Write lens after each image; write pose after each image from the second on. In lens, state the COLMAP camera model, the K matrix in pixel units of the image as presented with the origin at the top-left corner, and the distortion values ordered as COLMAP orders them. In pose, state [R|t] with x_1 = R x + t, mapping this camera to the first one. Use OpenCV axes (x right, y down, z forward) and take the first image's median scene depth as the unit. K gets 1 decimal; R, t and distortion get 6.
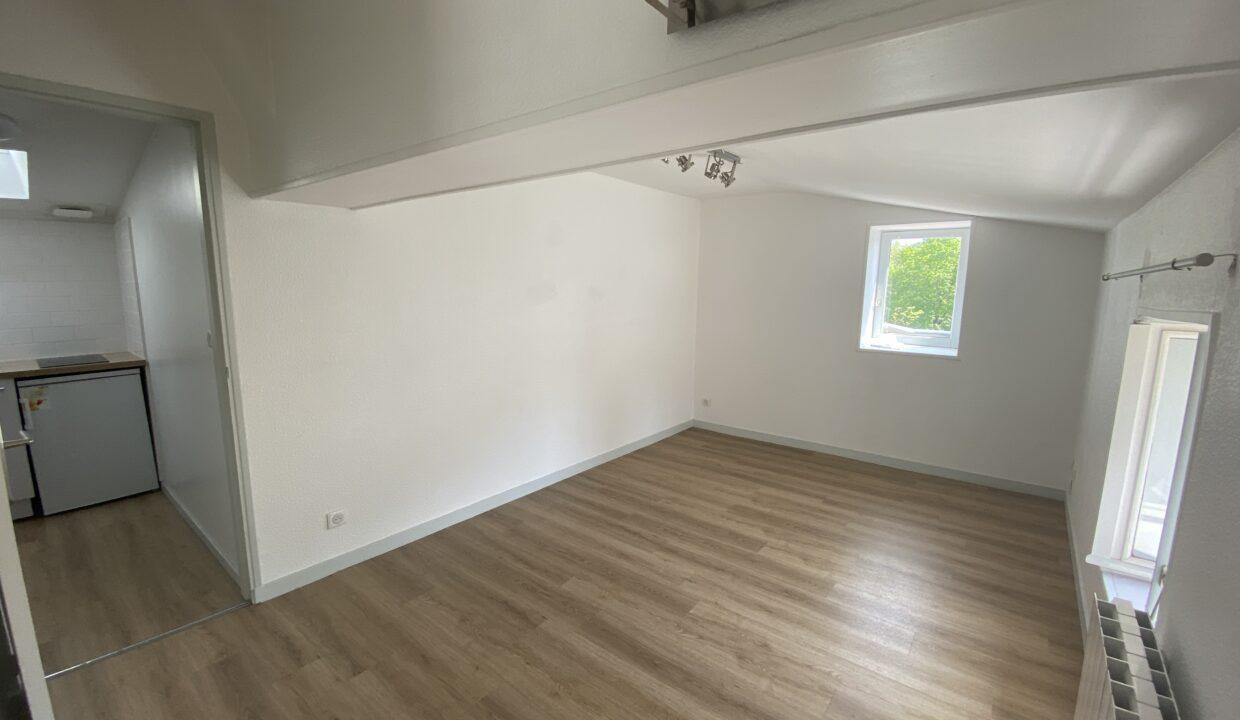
lens RADIAL K [[499.4, 0, 617.4], [0, 499.4, 359.6], [0, 0, 1]] dist [0.037871, -0.030660]
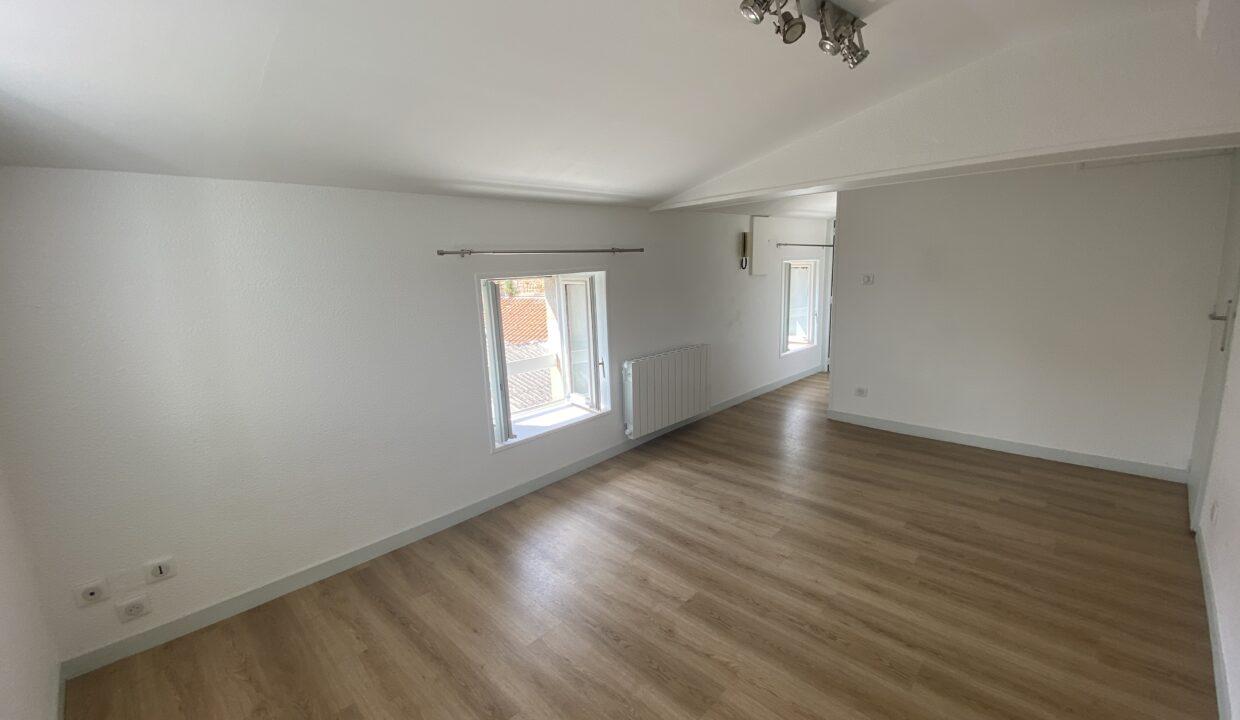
lens RADIAL K [[499.4, 0, 617.4], [0, 499.4, 359.6], [0, 0, 1]] dist [0.037871, -0.030660]
pose [[-0.993679, 0.008133, 0.111966, 0.300513], [0.045247, 0.941788, 0.333149, -0.216655], [-0.102738, 0.336110, -0.936203, 1.559357]]
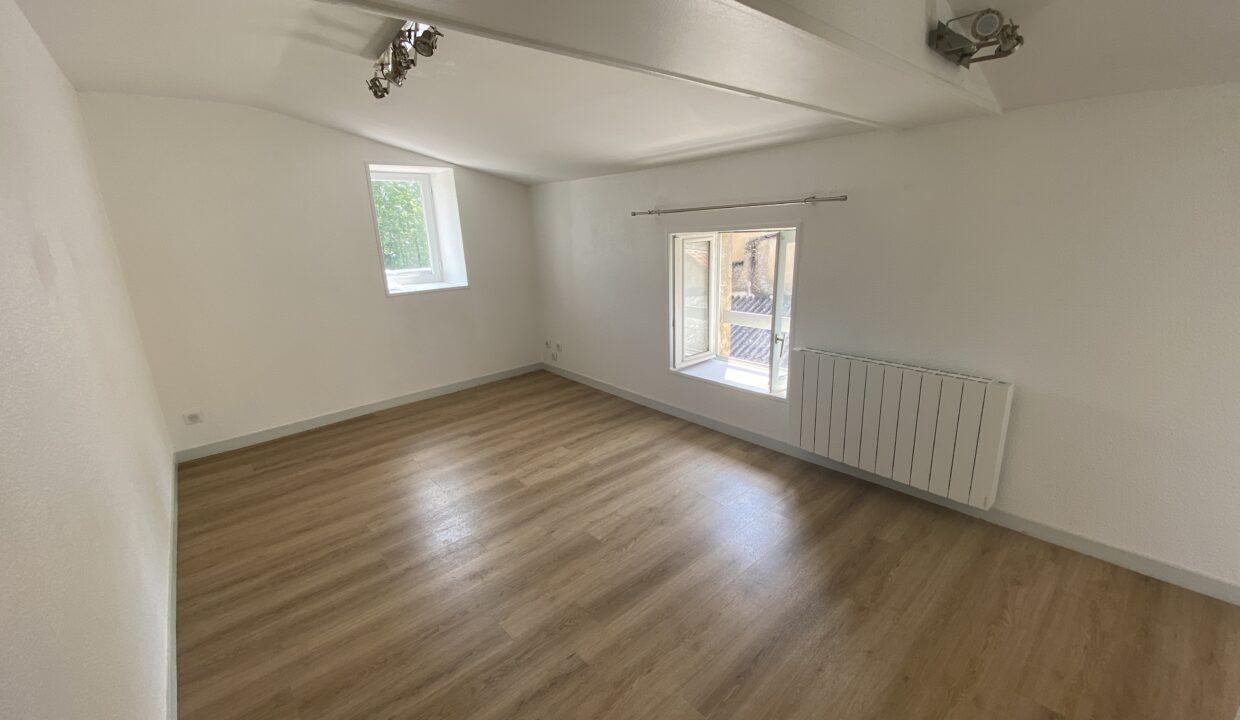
lens RADIAL K [[499.4, 0, 617.4], [0, 499.4, 359.6], [0, 0, 1]] dist [0.037871, -0.030660]
pose [[0.178617, -0.275748, 0.944489, -0.569286], [0.186119, 0.952064, 0.242762, -0.078794], [-0.966155, 0.132426, 0.221377, 0.531958]]
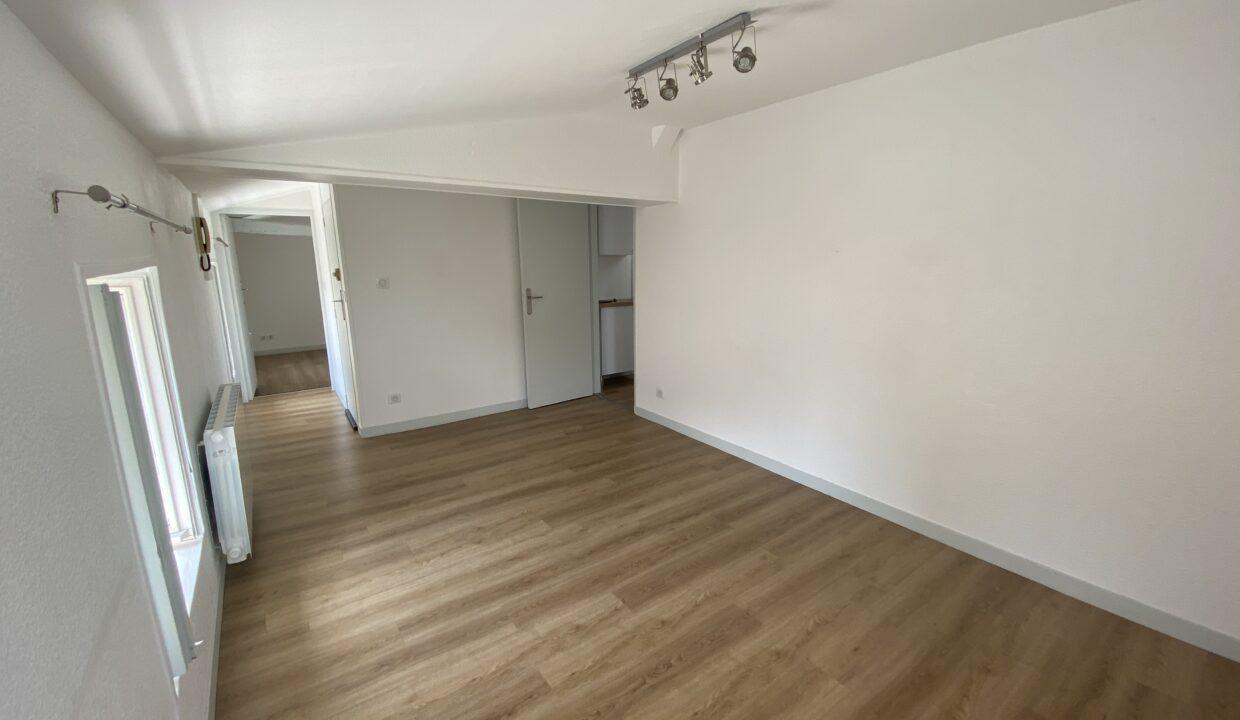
lens RADIAL K [[499.4, 0, 617.4], [0, 499.4, 359.6], [0, 0, 1]] dist [0.037871, -0.030660]
pose [[-0.269434, 0.181898, -0.945684, 0.897536], [-0.142201, 0.963720, 0.225881, -0.126361], [0.952462, 0.195337, -0.233793, 1.070586]]
